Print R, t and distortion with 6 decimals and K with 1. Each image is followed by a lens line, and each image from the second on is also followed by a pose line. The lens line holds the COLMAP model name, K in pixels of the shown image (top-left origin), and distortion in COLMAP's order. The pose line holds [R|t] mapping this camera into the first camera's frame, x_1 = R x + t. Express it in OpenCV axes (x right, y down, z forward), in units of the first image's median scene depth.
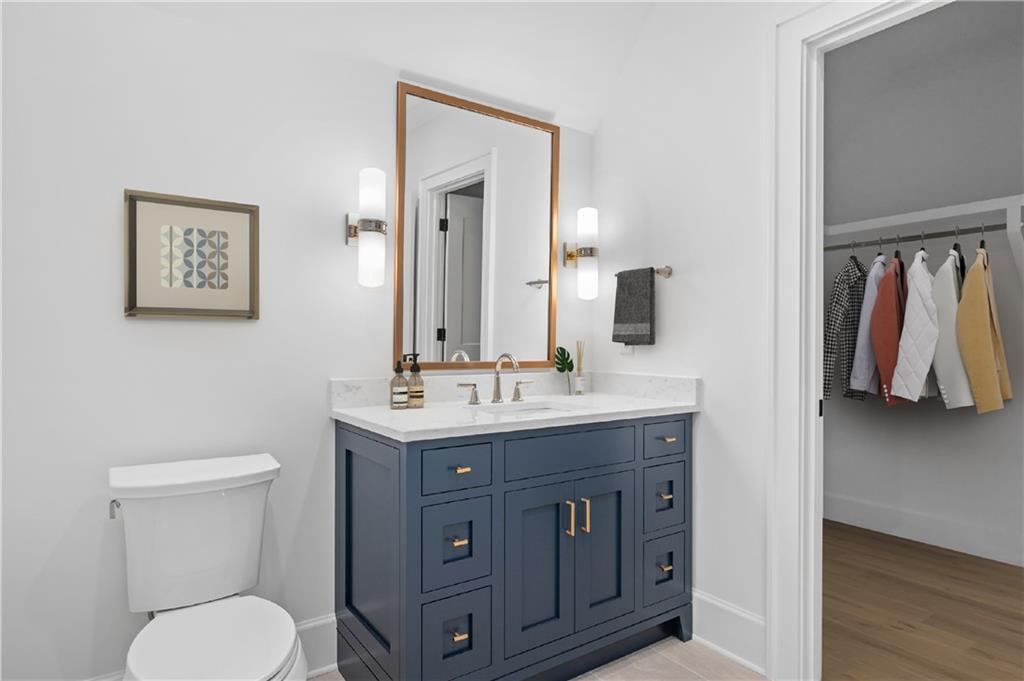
lens RADIAL K [[590.6, 0, 535.2], [0, 590.6, 341.5], [0, 0, 1]] dist [0.001103, 0.000087]
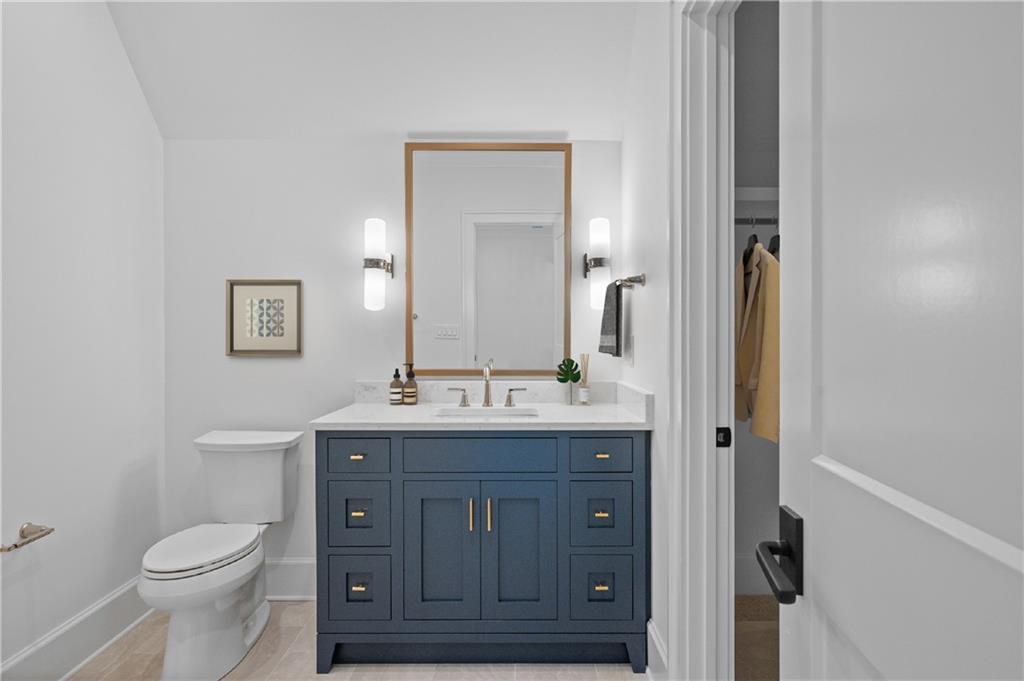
lens RADIAL K [[590.6, 0, 535.2], [0, 590.6, 341.5], [0, 0, 1]] dist [0.001103, 0.000087]
pose [[0.811138, 0.000640, -0.584855, 0.667386], [0.001184, 0.999996, 0.002736, -0.023407], [0.584854, -0.002911, 0.811133, 0.140689]]
